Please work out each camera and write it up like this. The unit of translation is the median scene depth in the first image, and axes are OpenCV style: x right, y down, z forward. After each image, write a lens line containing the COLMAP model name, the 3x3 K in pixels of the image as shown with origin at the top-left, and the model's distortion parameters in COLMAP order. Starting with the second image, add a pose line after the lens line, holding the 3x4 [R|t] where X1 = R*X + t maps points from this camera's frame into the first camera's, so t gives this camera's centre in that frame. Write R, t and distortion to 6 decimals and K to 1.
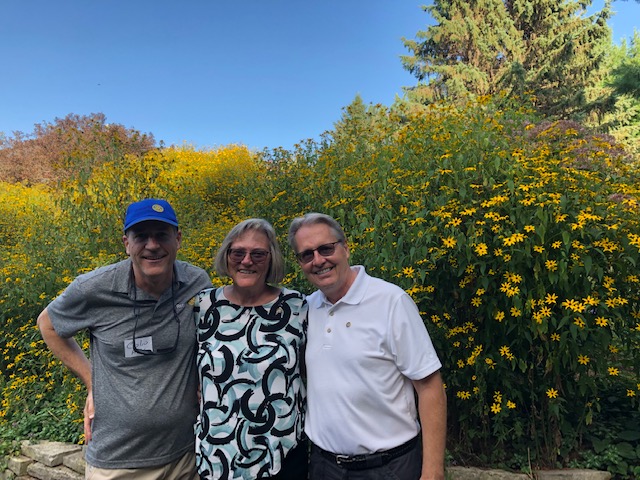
lens RADIAL K [[520.6, 0, 320.0], [0, 520.6, 240.0], [0, 0, 1]] dist [0.078242, -0.108051]
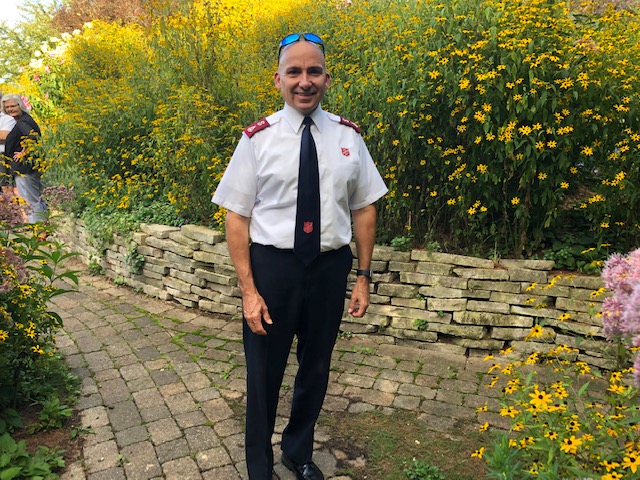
lens RADIAL K [[497.0, 0, 320.0], [0, 497.0, 240.0], [0, 0, 1]] dist [0.002078, -0.004670]
pose [[0.988450, 0.061013, -0.138722, 0.130365], [-0.016303, 0.952874, 0.302929, 0.014902], [0.150667, -0.297168, 0.942863, -0.261005]]
